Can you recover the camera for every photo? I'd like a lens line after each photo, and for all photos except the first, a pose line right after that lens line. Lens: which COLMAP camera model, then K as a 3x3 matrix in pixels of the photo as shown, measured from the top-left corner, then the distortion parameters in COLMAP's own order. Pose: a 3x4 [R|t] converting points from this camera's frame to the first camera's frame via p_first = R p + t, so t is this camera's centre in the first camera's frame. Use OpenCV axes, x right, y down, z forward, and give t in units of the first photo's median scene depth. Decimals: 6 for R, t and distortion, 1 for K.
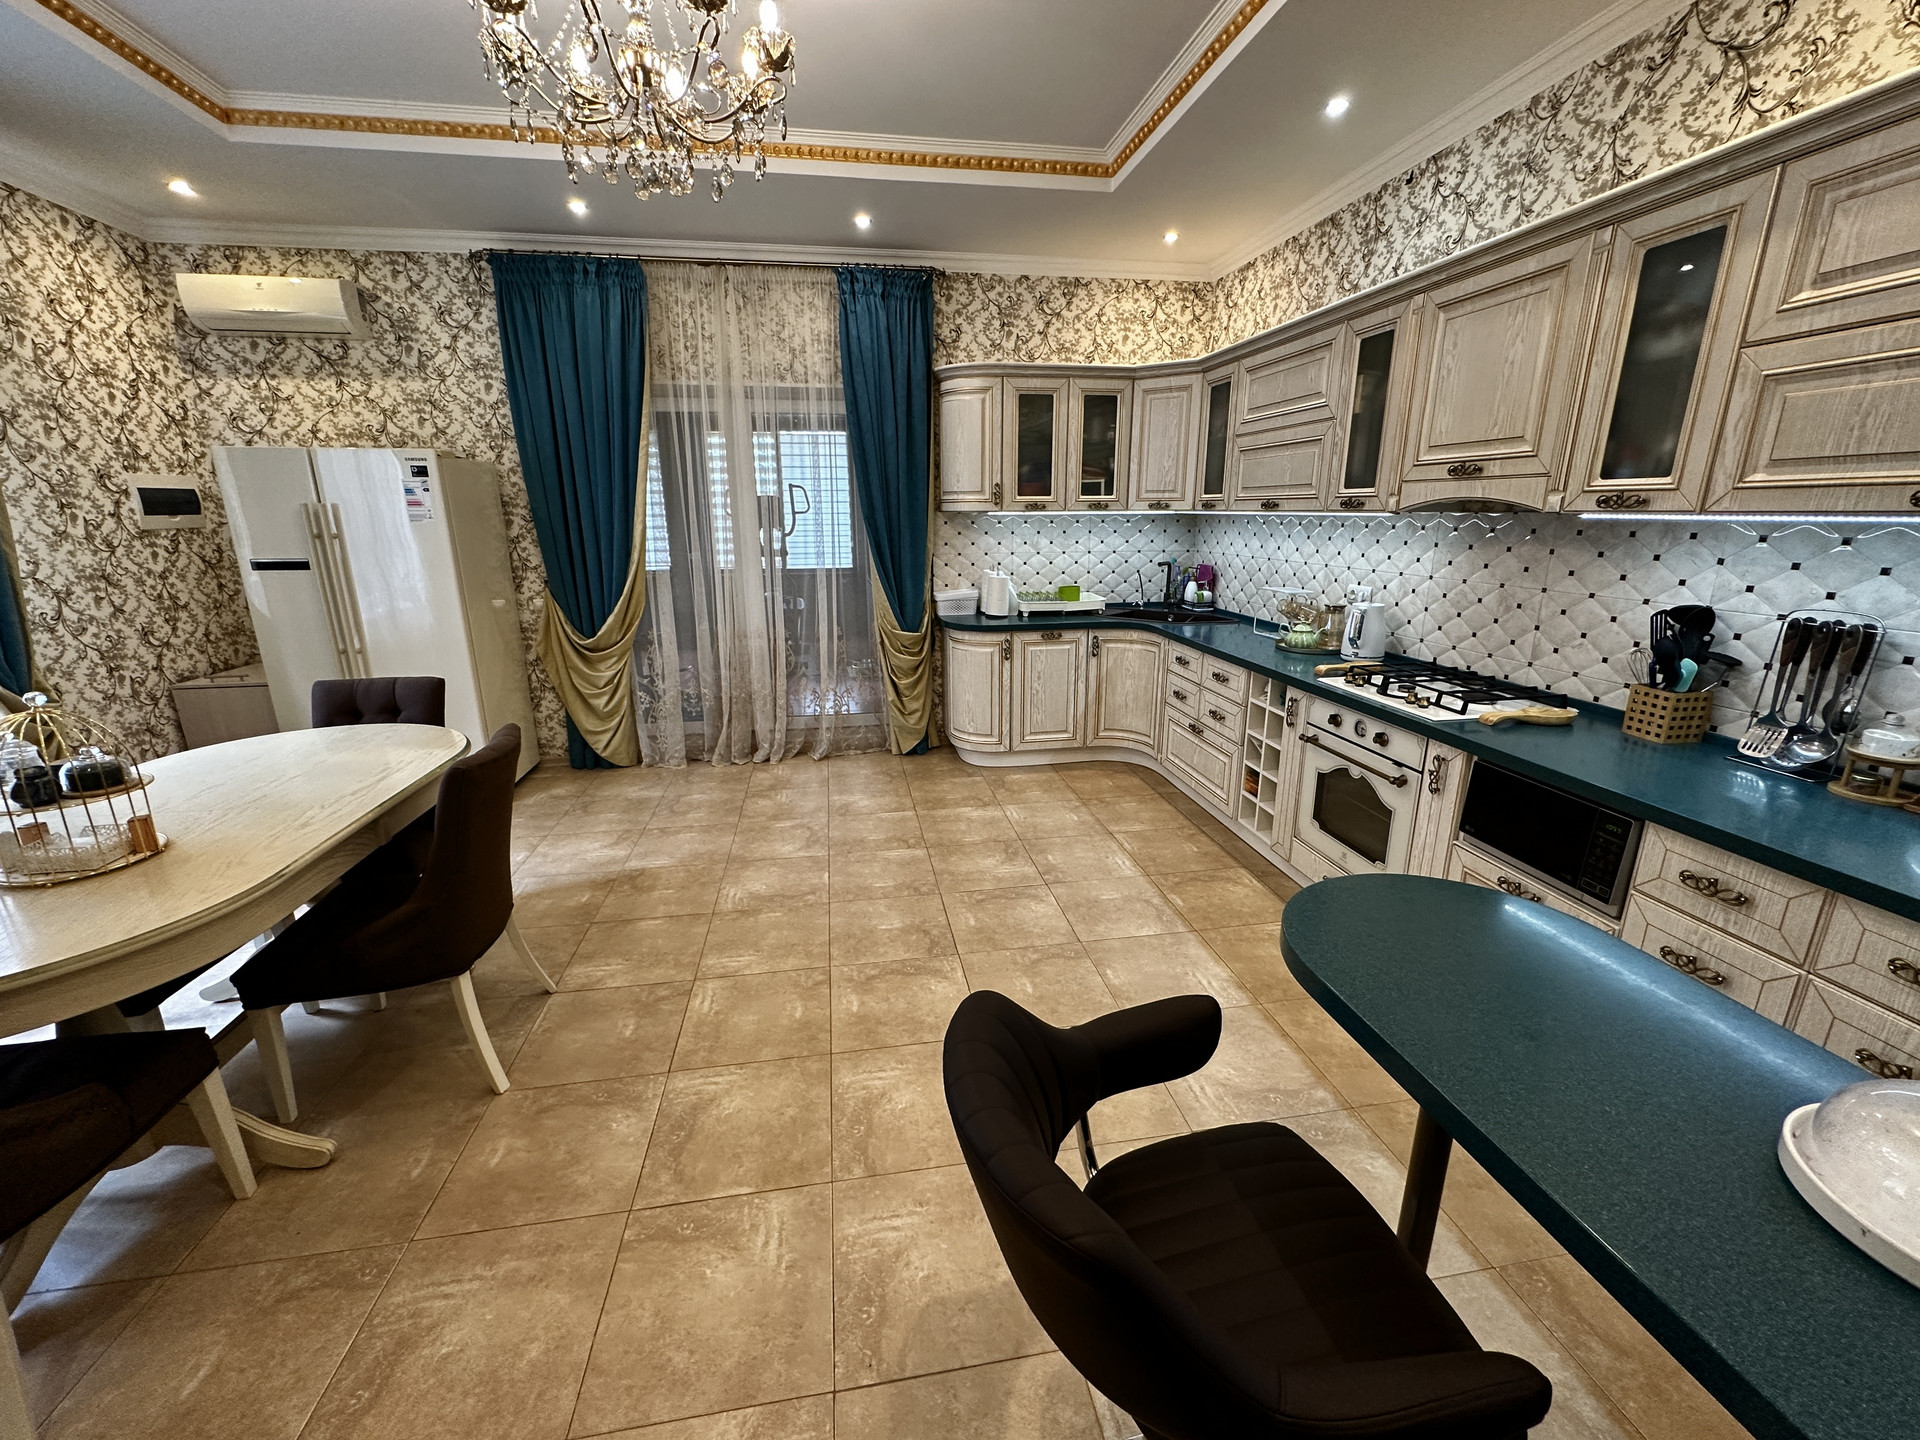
lens RADIAL K [[768.6, 0, 962.7], [0, 768.6, 715.4], [0, 0, 1]] dist [-0.001115, 0.000696]
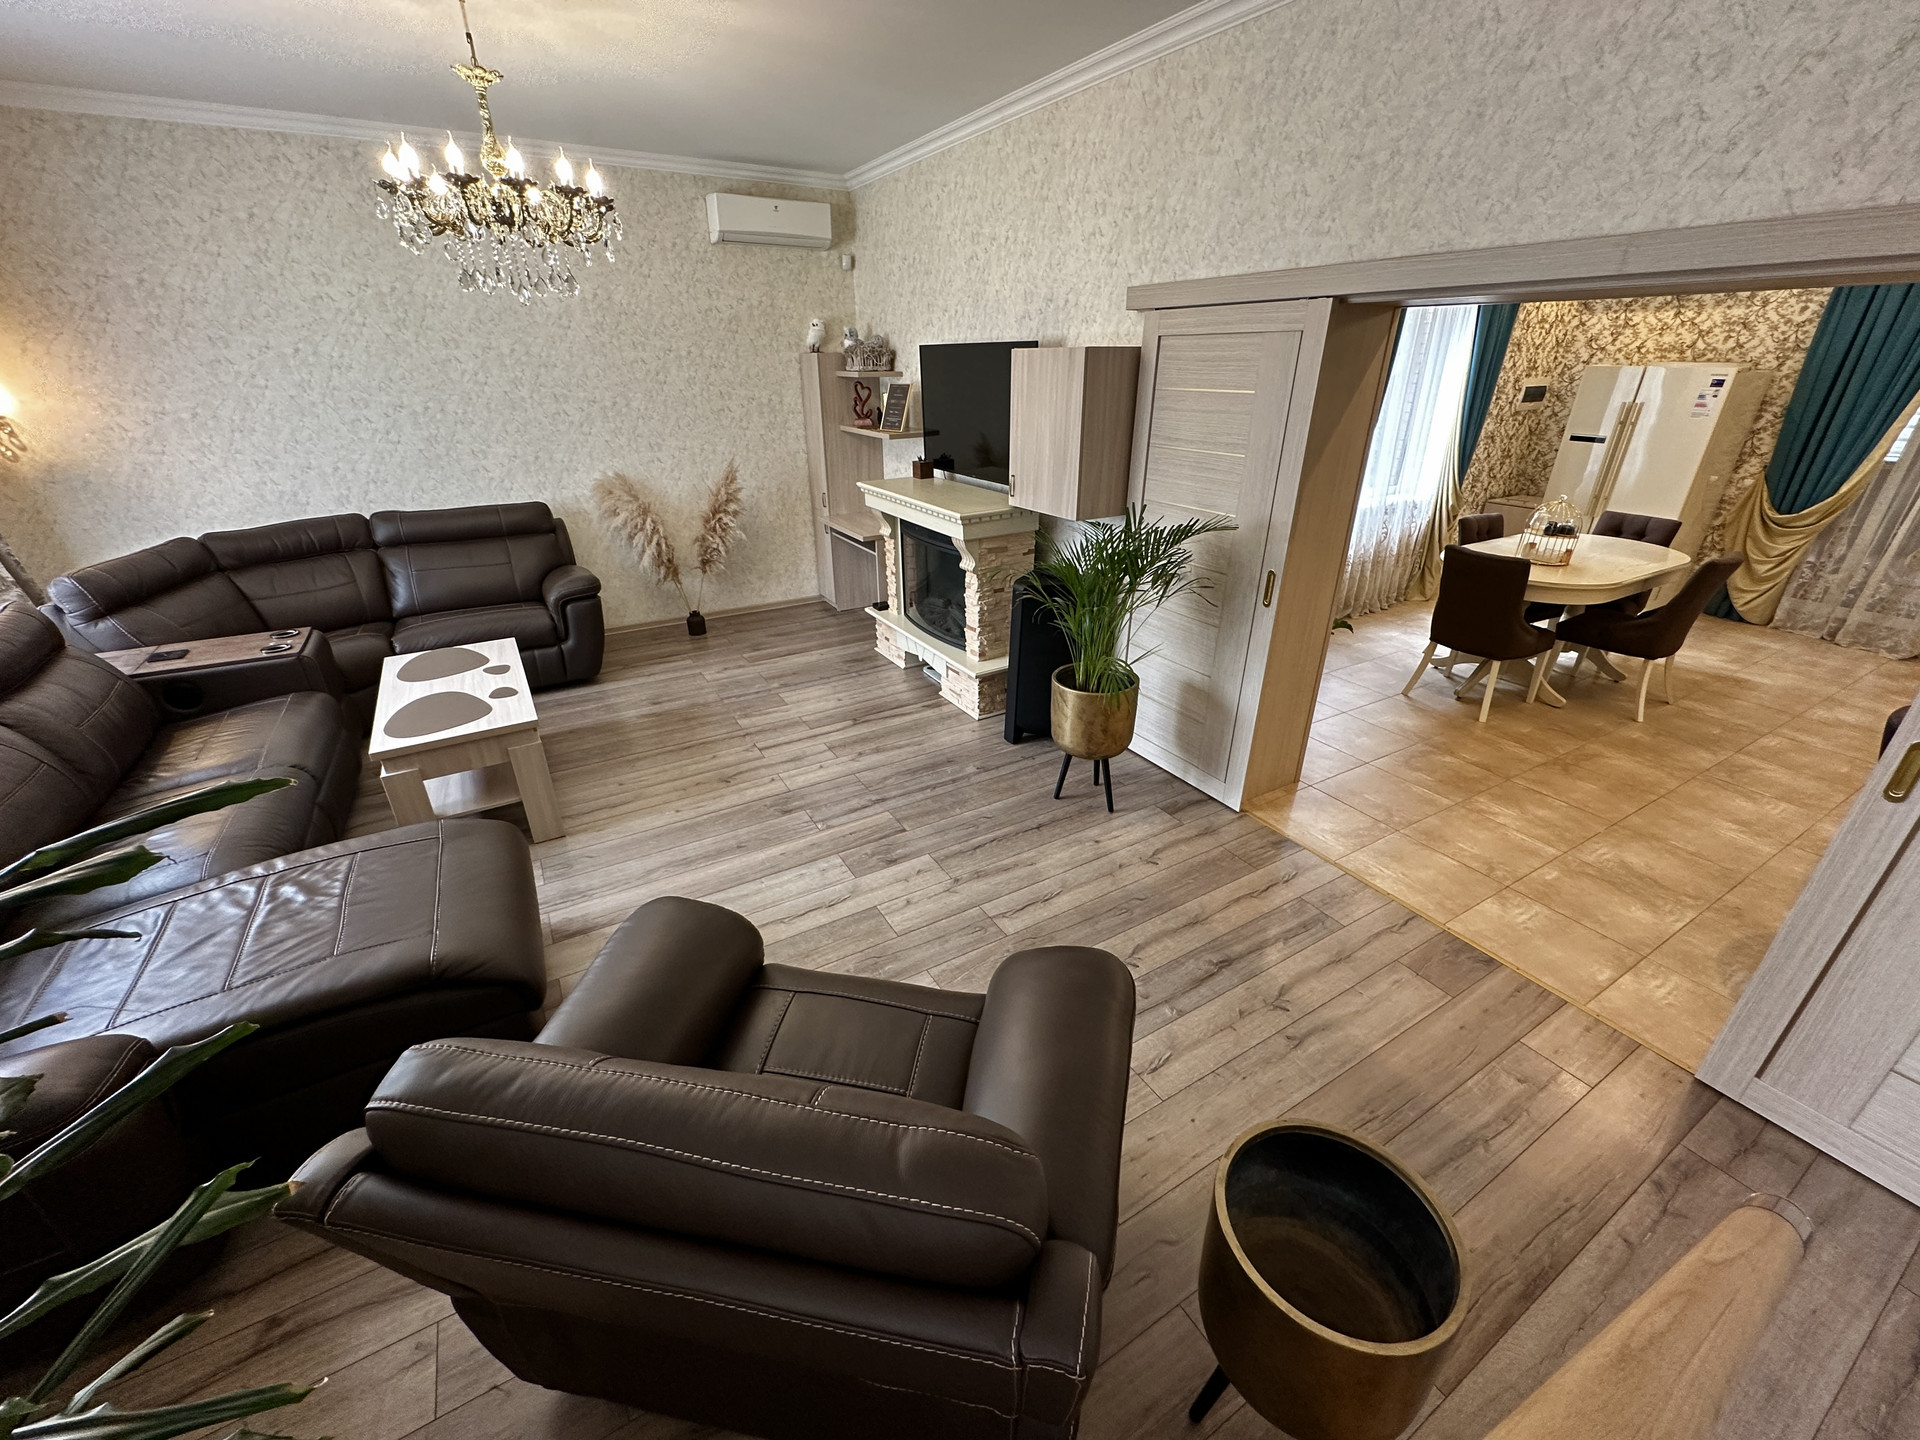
lens RADIAL K [[768.6, 0, 955.4], [0, 768.6, 715.2], [0, 0, 1]] dist [-0.001115, 0.000696]
pose [[0.347999, 0.401649, -0.847098, 0.290107], [-0.244100, 0.911229, 0.331777, 0.131290], [0.905158, 0.091318, 0.415150, -0.865222]]
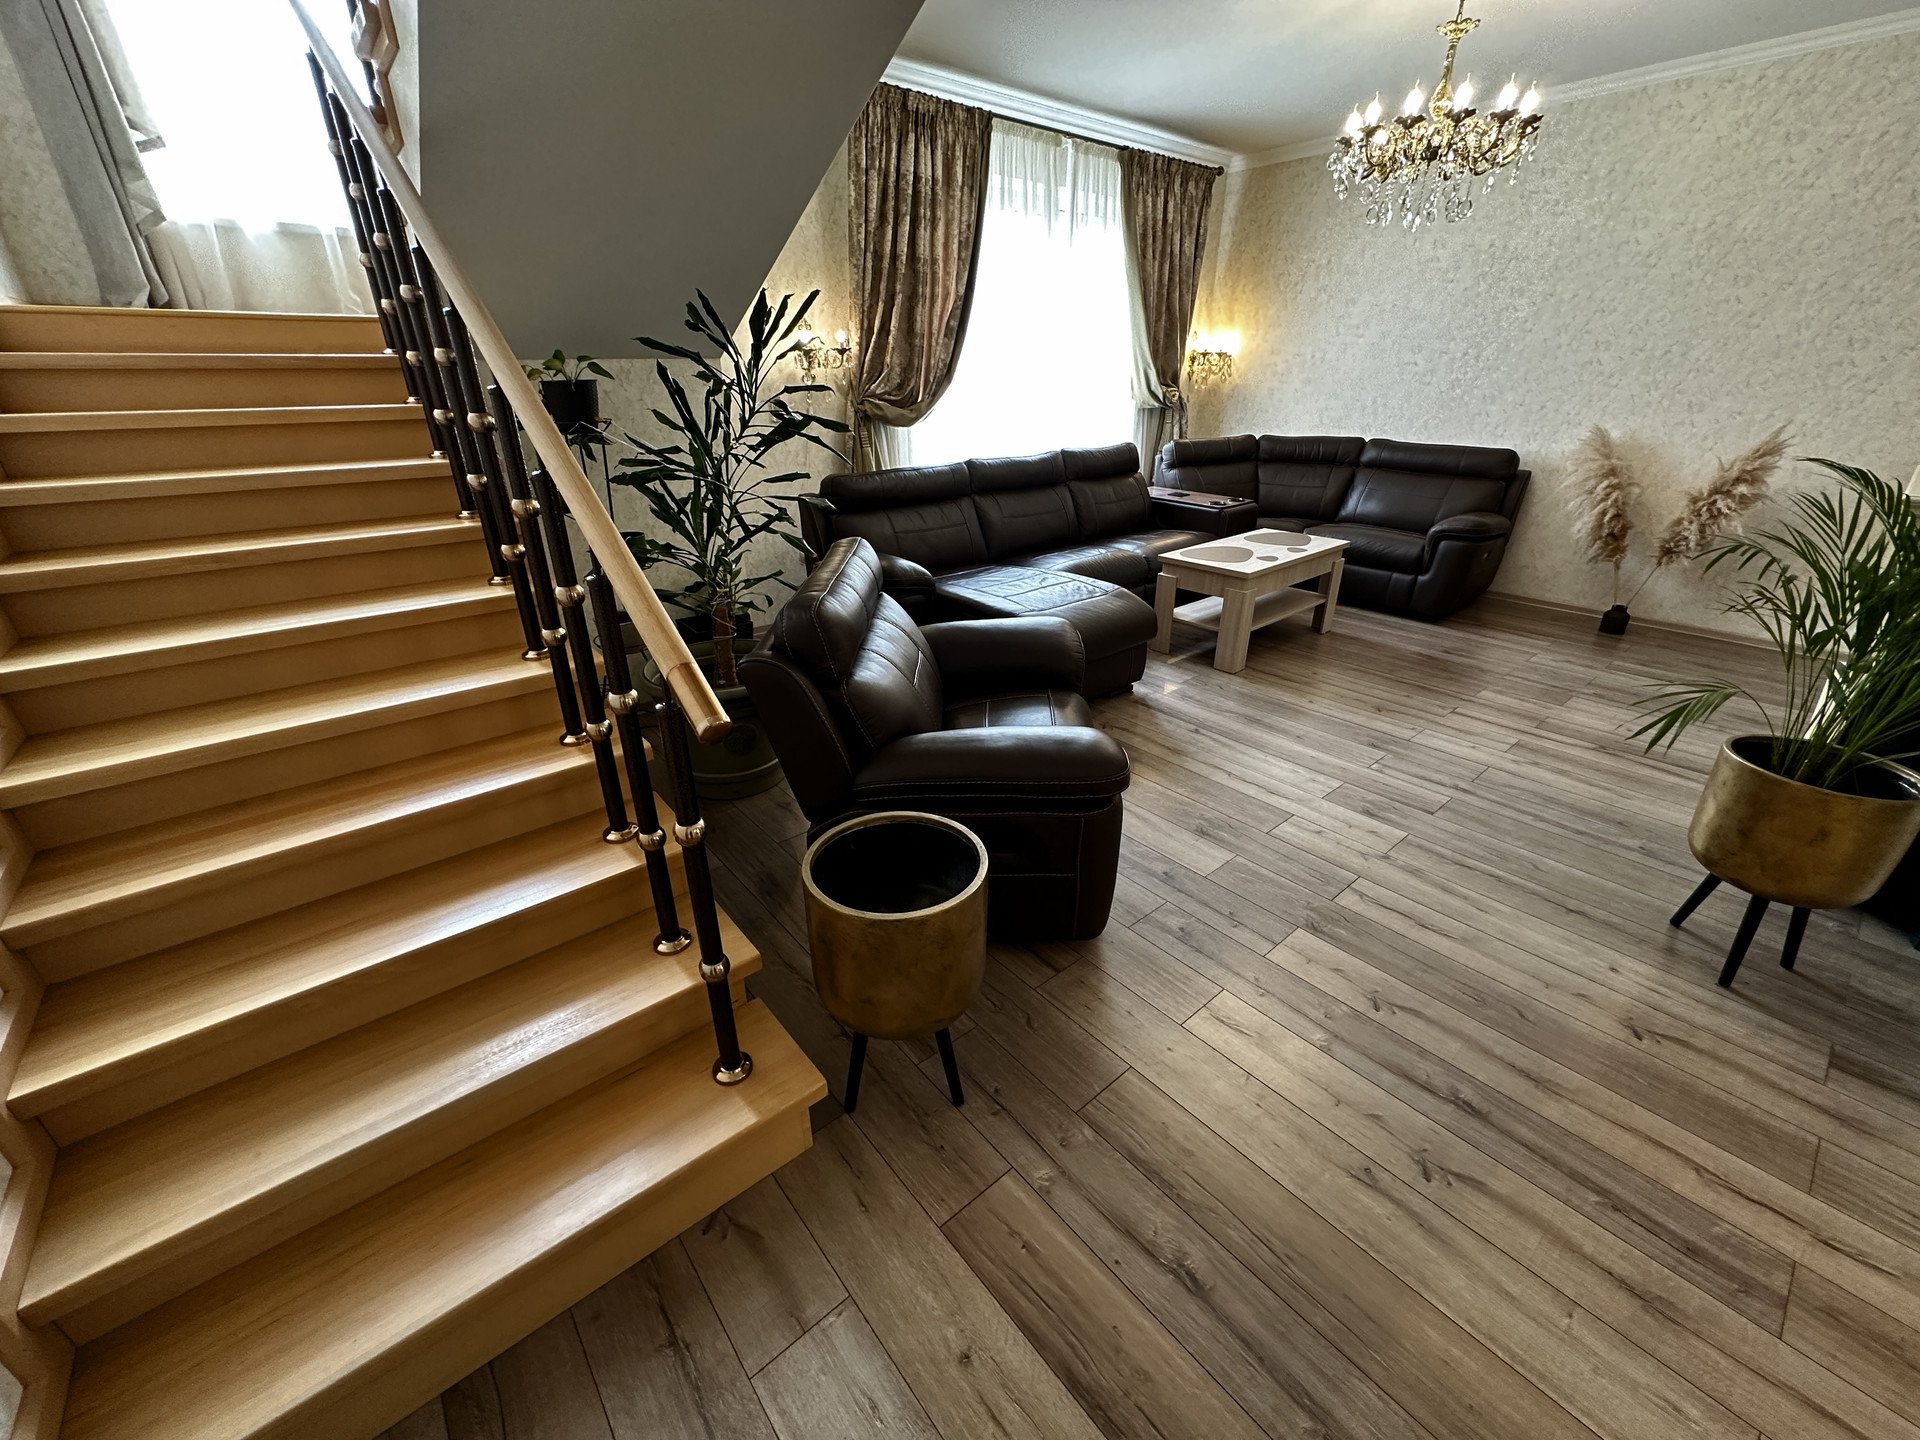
lens RADIAL K [[768.6, 0, 967.2], [0, 768.6, 718.6], [0, 0, 1]] dist [-0.001115, 0.000696]
pose [[-0.862807, 0.216457, -0.456849, 0.292761], [-0.125130, 0.784133, 0.607847, 0.083781], [0.489803, 0.581620, -0.649470, -0.314852]]
